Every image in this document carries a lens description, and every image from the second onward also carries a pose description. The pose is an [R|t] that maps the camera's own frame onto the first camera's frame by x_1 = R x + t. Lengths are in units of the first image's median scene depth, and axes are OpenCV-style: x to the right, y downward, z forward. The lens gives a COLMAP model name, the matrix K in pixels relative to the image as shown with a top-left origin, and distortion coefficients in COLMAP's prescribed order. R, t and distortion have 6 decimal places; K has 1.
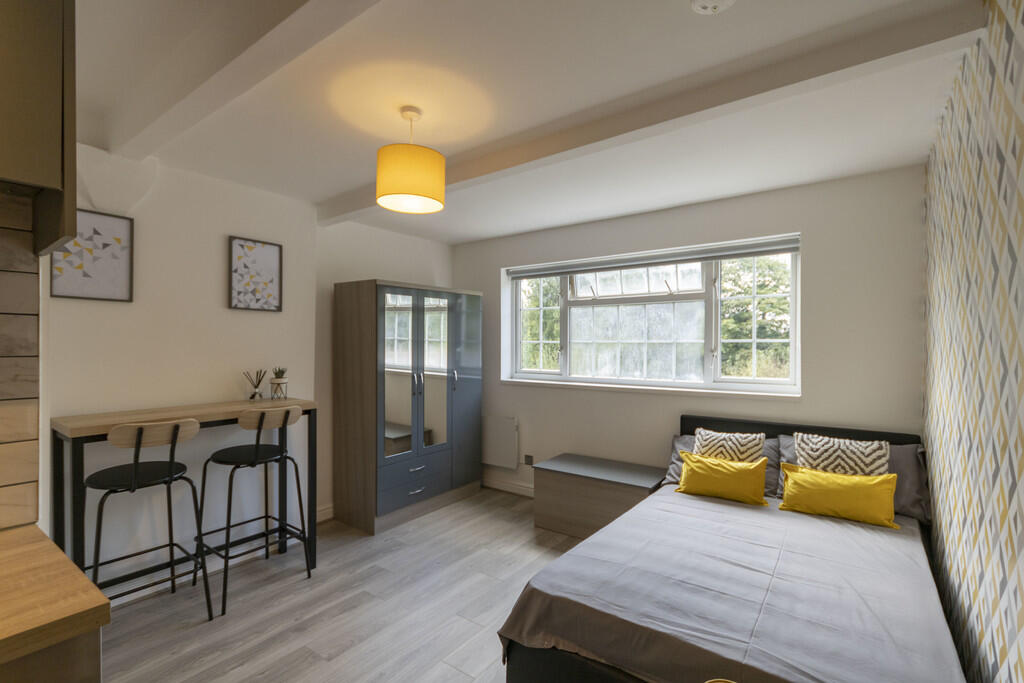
lens RADIAL K [[473.9, 0, 512.6], [0, 473.9, 344.3], [0, 0, 1]] dist [0.003815, 0.000060]
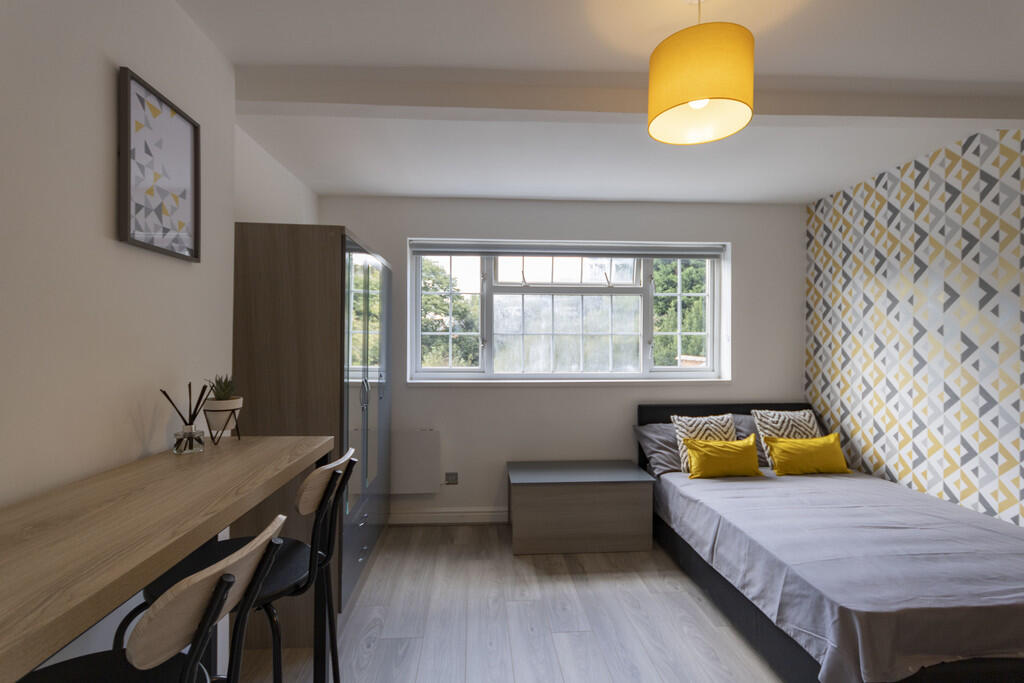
lens RADIAL K [[473.9, 0, 512.6], [0, 473.9, 344.3], [0, 0, 1]] dist [0.003815, 0.000060]
pose [[0.764713, -0.004279, 0.644357, -0.555577], [-0.000244, 0.999976, 0.006930, 0.011655], [-0.644371, -0.005457, 0.764693, 0.422153]]
